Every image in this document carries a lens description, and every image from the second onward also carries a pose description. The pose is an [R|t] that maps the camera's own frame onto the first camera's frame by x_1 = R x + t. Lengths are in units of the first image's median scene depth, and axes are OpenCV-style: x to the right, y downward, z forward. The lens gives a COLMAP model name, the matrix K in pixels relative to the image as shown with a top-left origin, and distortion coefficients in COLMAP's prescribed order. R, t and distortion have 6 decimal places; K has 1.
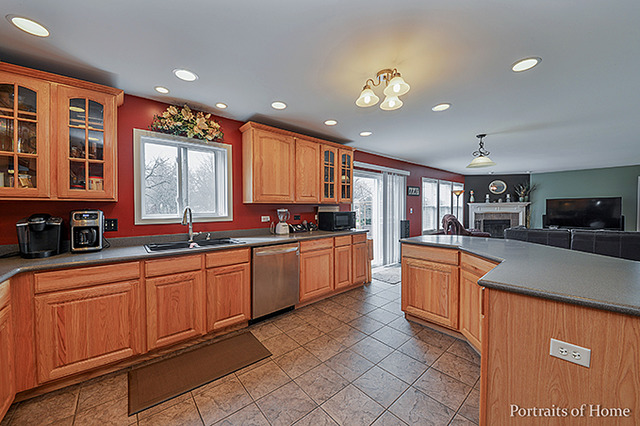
lens RADIAL K [[233.0, 0, 320.0], [0, 233.0, 213.0], [0, 0, 1]] dist [0.000924, -0.000116]
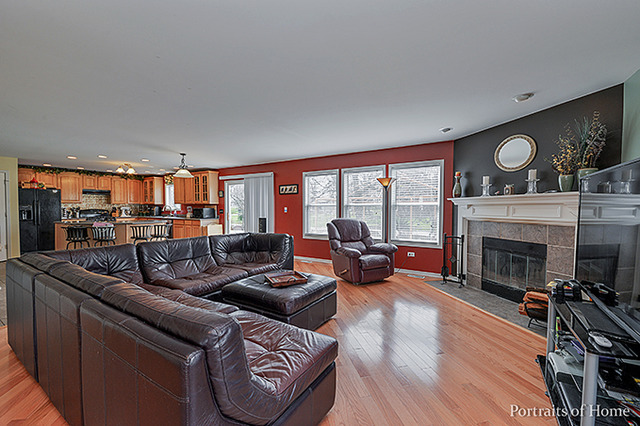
lens RADIAL K [[256.6, 0, 320.0], [0, 256.6, 213.0], [0, 0, 1]] dist [0.001744, -0.019664]
pose [[0.314382, 0.027769, -0.948890, 1.071765], [-0.025032, 0.999467, 0.020955, -0.016173], [0.948966, 0.017165, 0.314910, 0.584221]]
